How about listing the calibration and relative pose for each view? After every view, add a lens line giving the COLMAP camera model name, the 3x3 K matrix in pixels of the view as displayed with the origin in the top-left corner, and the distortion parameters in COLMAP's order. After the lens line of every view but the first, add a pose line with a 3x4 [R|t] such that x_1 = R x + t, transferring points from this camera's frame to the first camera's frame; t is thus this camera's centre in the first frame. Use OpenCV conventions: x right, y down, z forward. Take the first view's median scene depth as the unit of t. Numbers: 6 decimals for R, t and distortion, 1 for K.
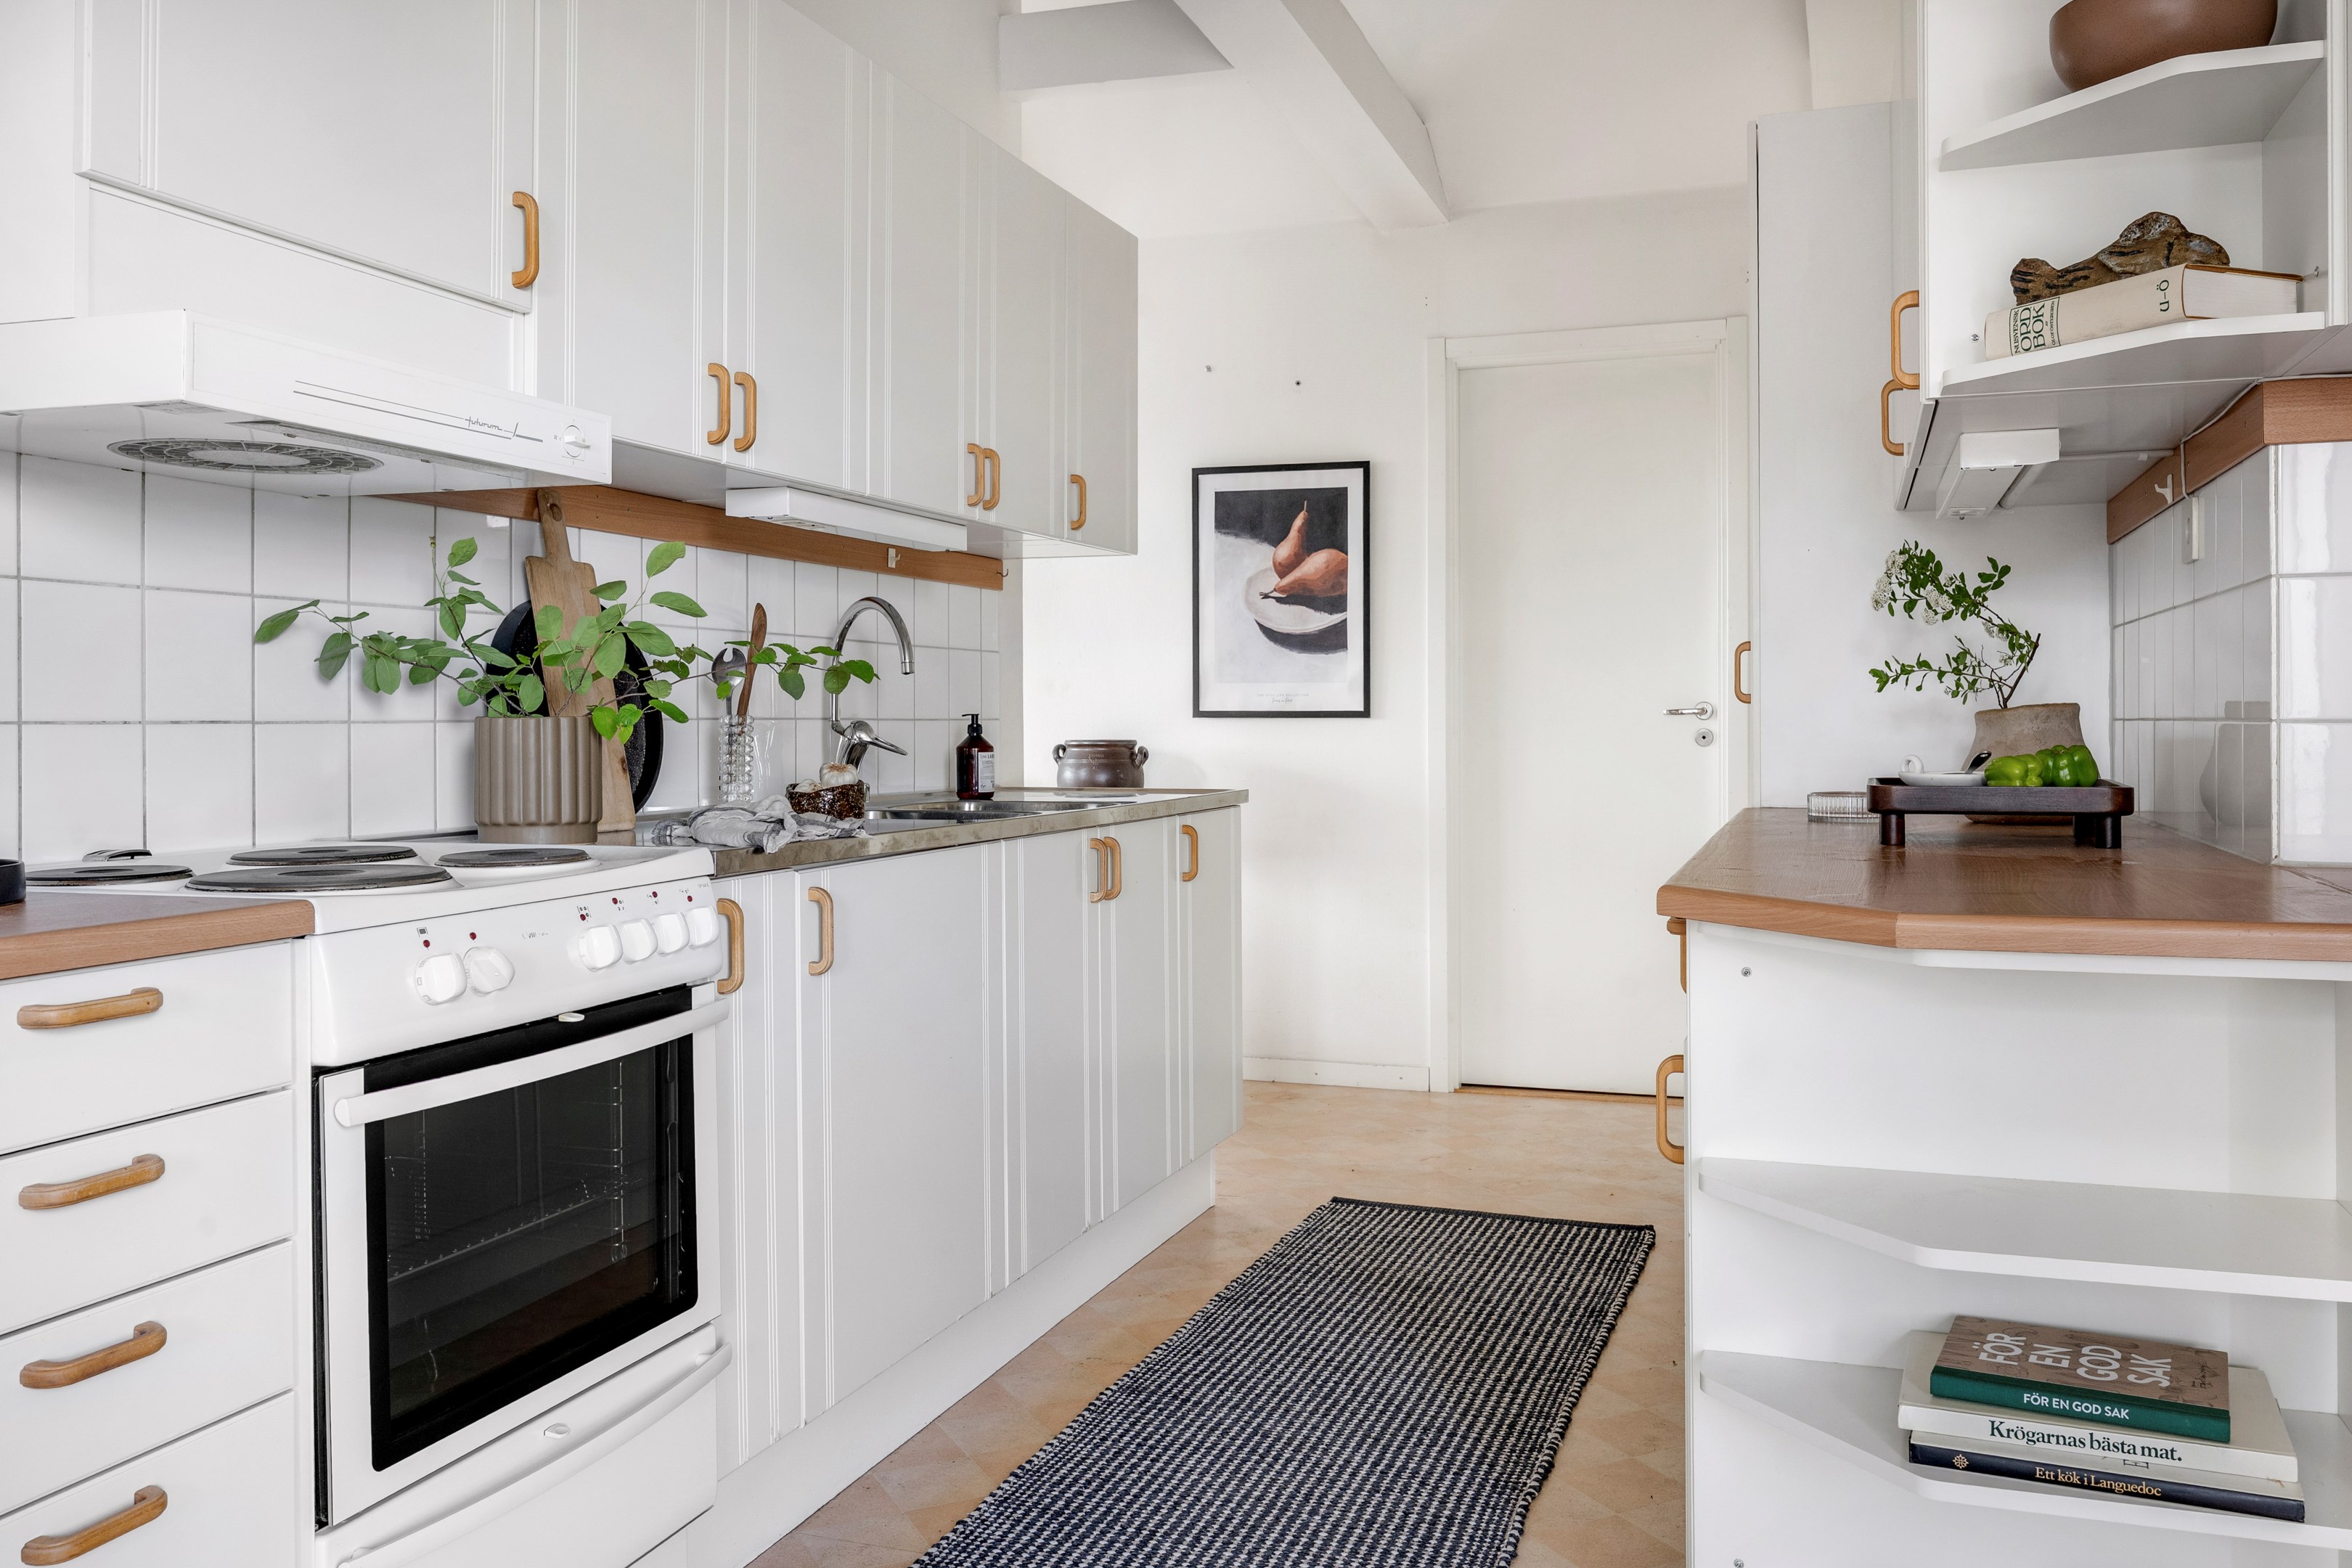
lens RADIAL K [[1819.7, 0, 1173.0], [0, 1819.7, 712.0], [0, 0, 1]] dist [-0.003645, 0.001926]
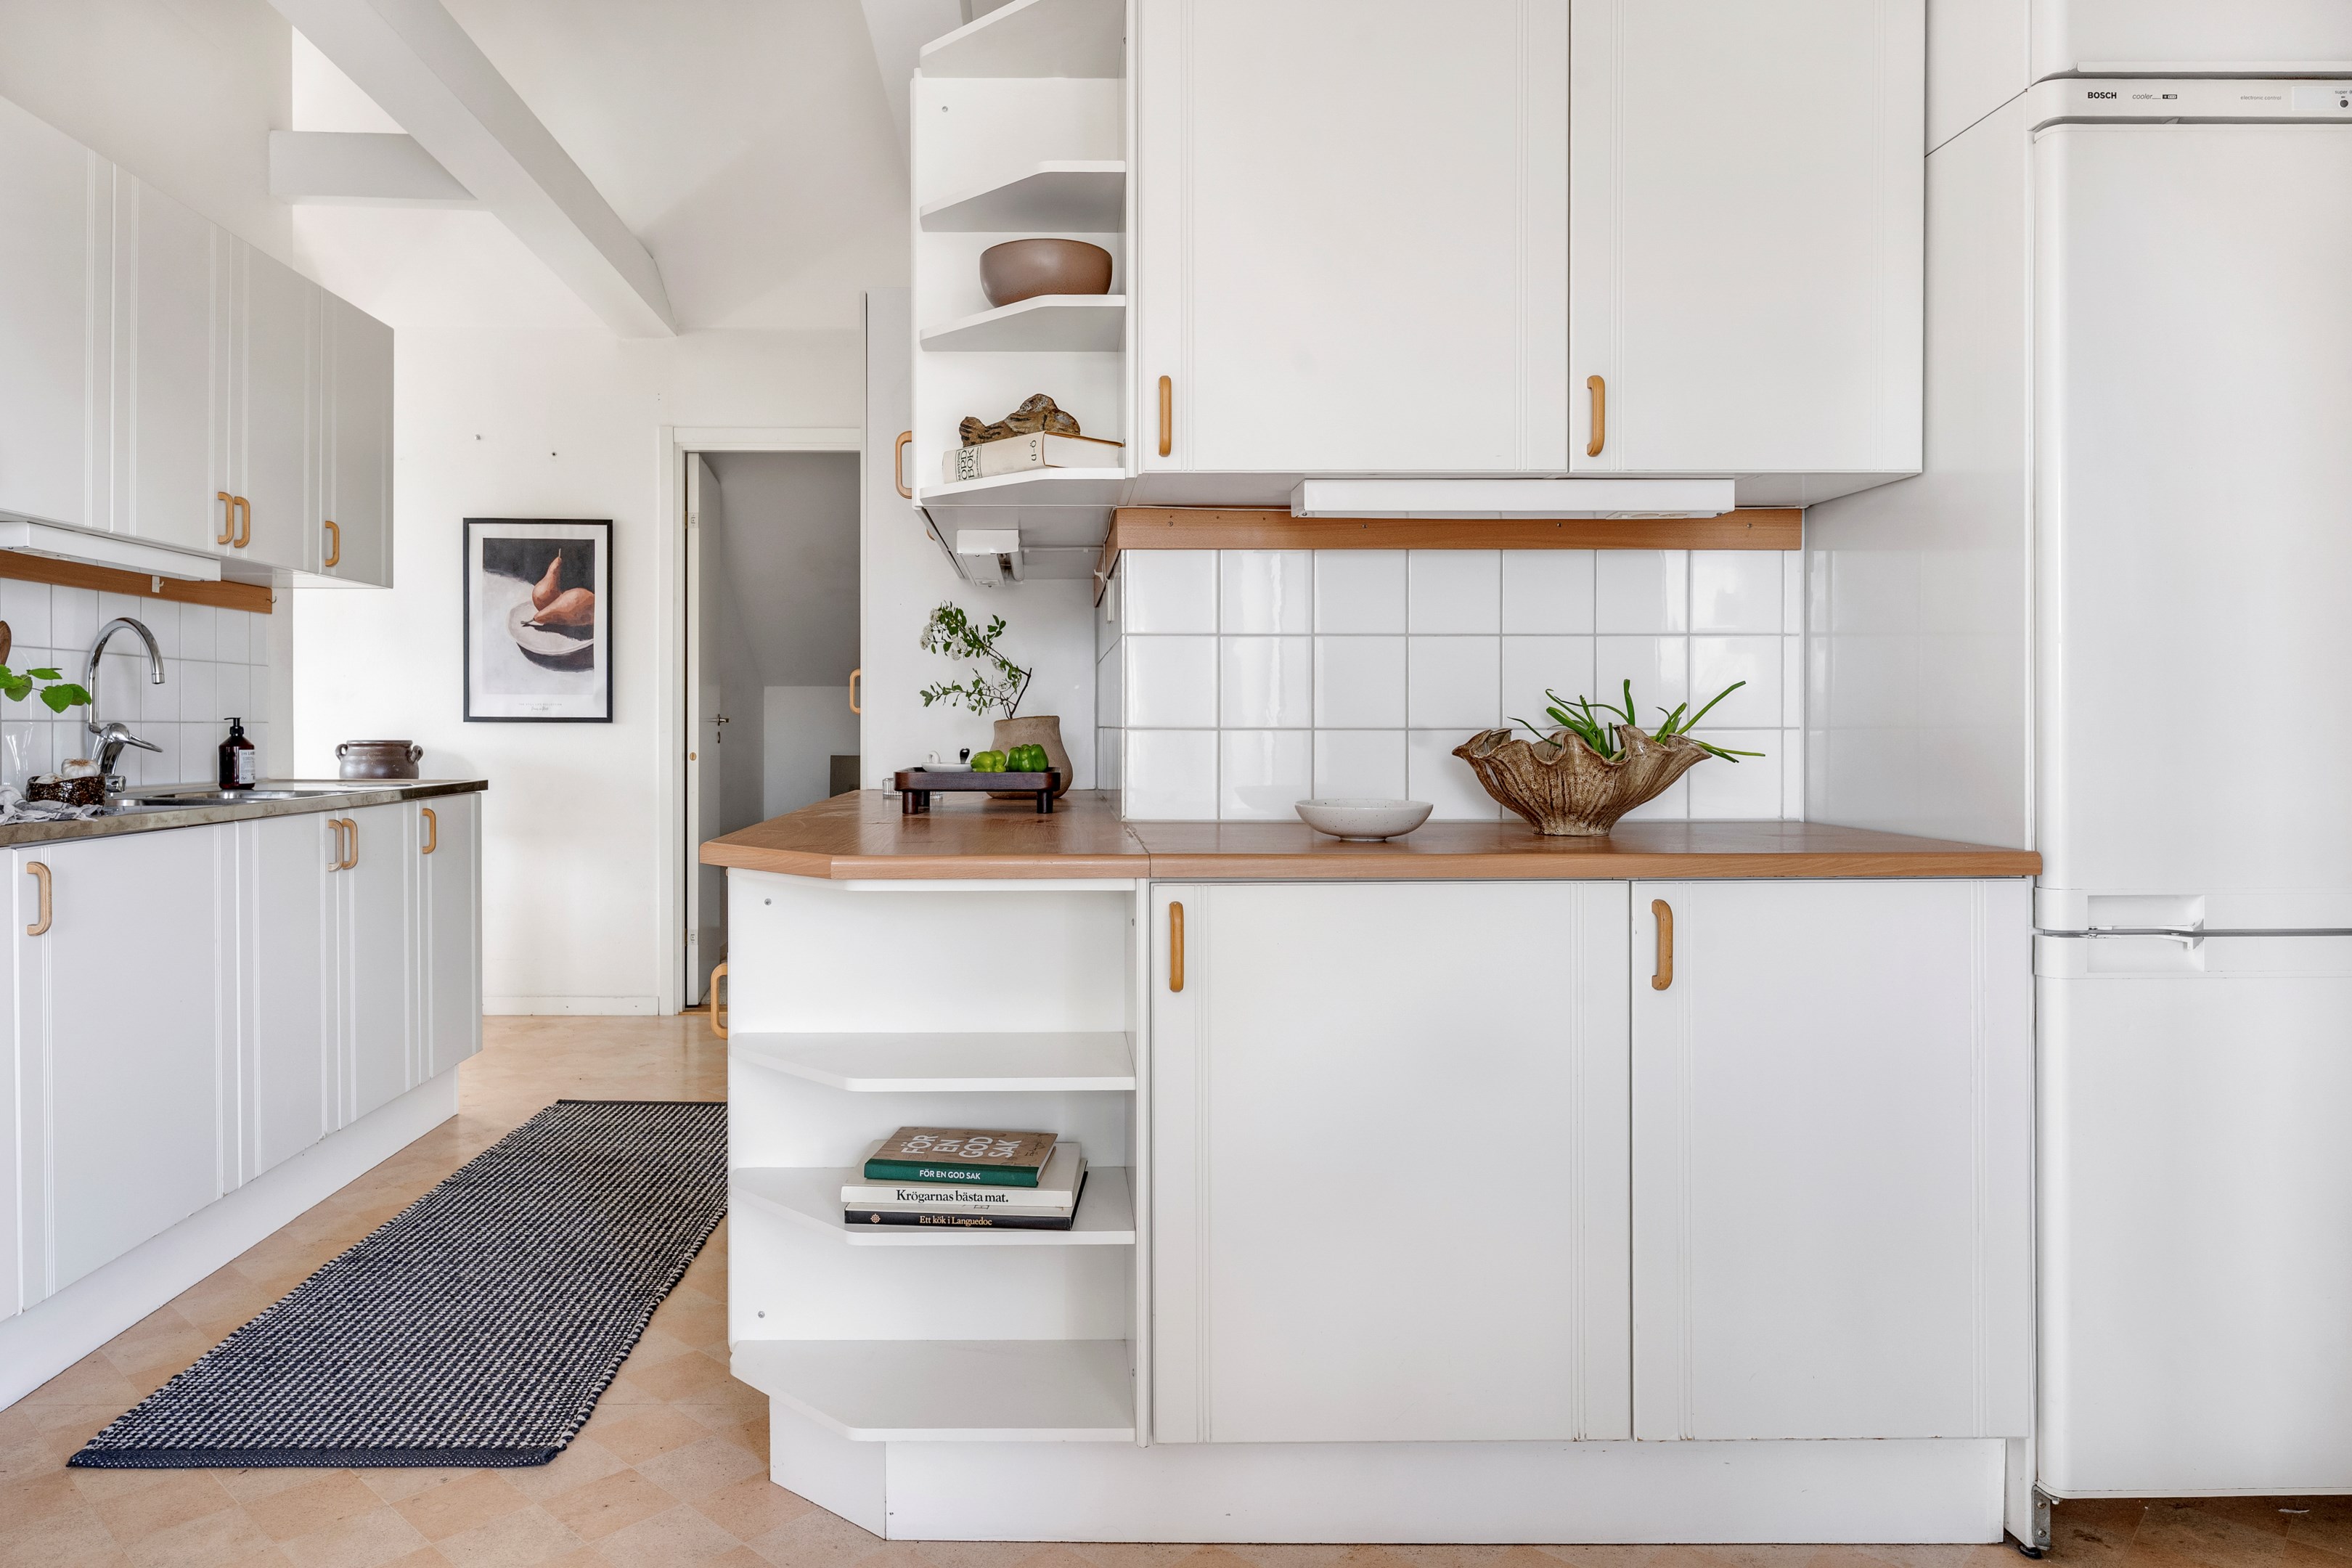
lens RADIAL K [[1519.6, 0, 1147.5], [0, 1519.6, 732.5], [0, 0, 1]] dist [-0.002842, -0.003412]
pose [[0.940772, 0.003819, 0.339020, 0.138810], [-0.006850, 0.999947, 0.007745, -0.001280], [-0.338972, -0.009608, 0.940747, -0.164486]]
